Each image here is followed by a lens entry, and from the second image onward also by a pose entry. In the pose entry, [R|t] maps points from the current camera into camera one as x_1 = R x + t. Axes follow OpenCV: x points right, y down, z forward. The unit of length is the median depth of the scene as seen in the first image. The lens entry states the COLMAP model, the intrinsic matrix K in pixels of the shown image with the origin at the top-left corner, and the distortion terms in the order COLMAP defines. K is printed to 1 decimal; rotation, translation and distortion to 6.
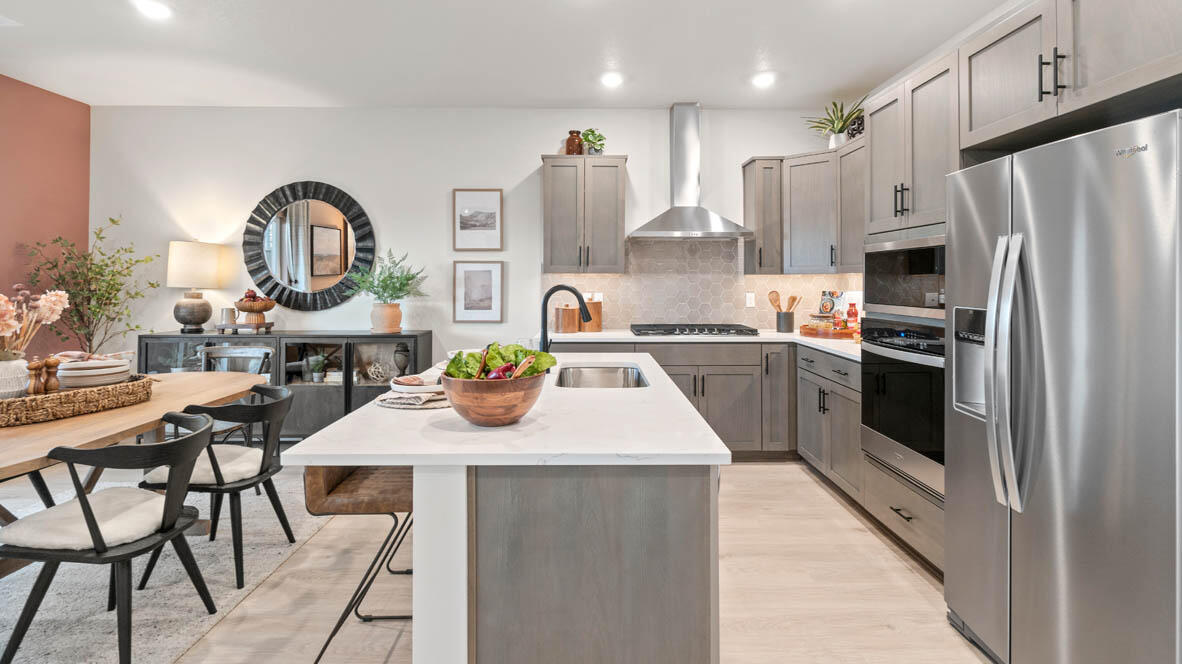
lens RADIAL K [[589.6, 0, 594.9], [0, 589.6, 272.2], [0, 0, 1]] dist [0.004045, 0.000087]
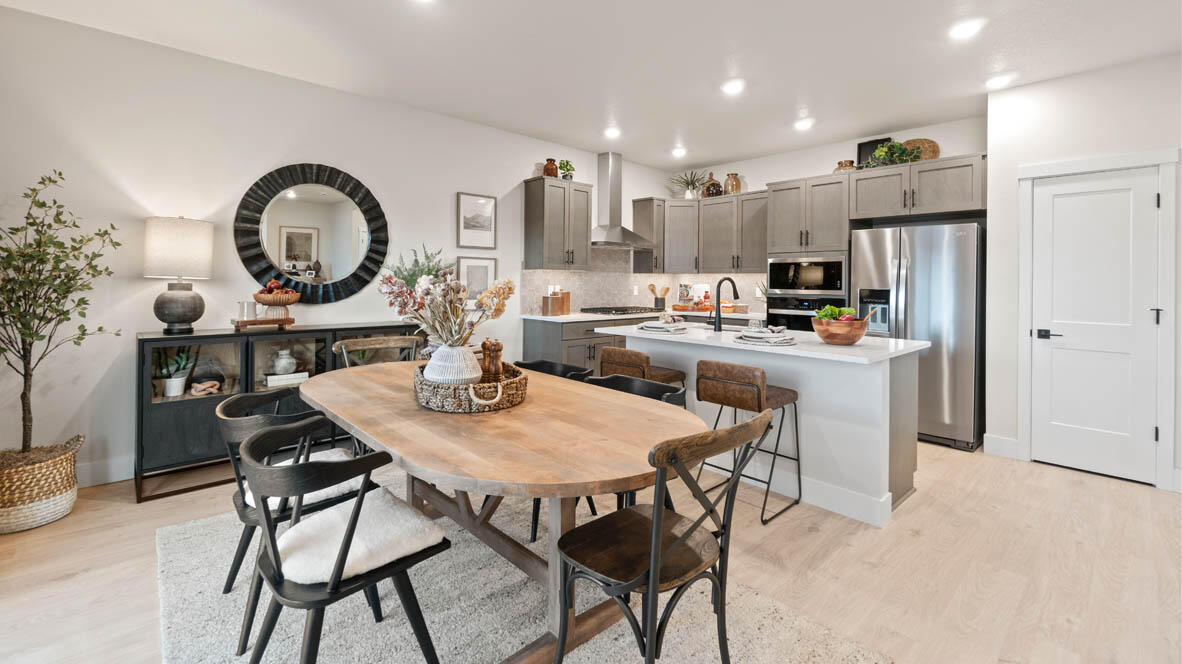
lens RADIAL K [[502.4, 0, 593.7], [0, 502.4, 281.5], [0, 0, 1]] dist [-0.003717, 0.000047]
pose [[0.740445, 0.007573, 0.672075, -0.713796], [-0.020476, 0.999727, 0.011294, 0.012984], [-0.671805, -0.022124, 0.740397, 0.124584]]
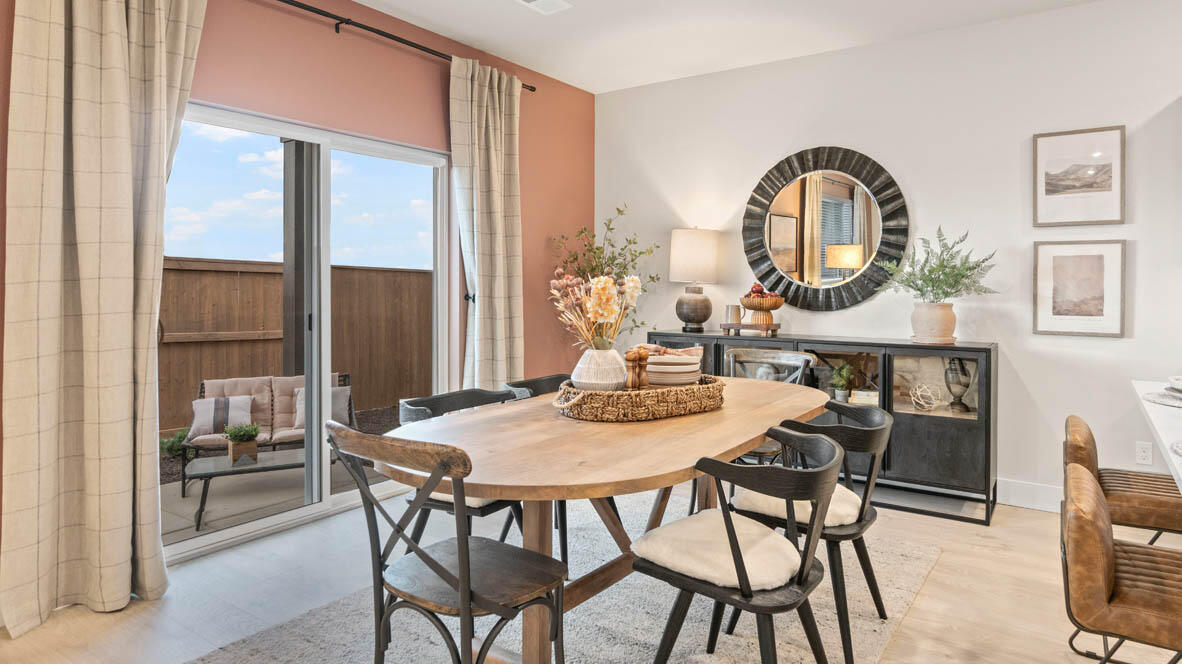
lens RADIAL K [[713.1, 0, 588.4], [0, 713.1, 289.4], [0, 0, 1]] dist [-0.000420, -0.000473]
pose [[0.808325, 0.005912, -0.588707, -0.177374], [0.006324, 0.999805, 0.018723, 0.017076], [0.588703, -0.018857, 0.808130, 0.043895]]
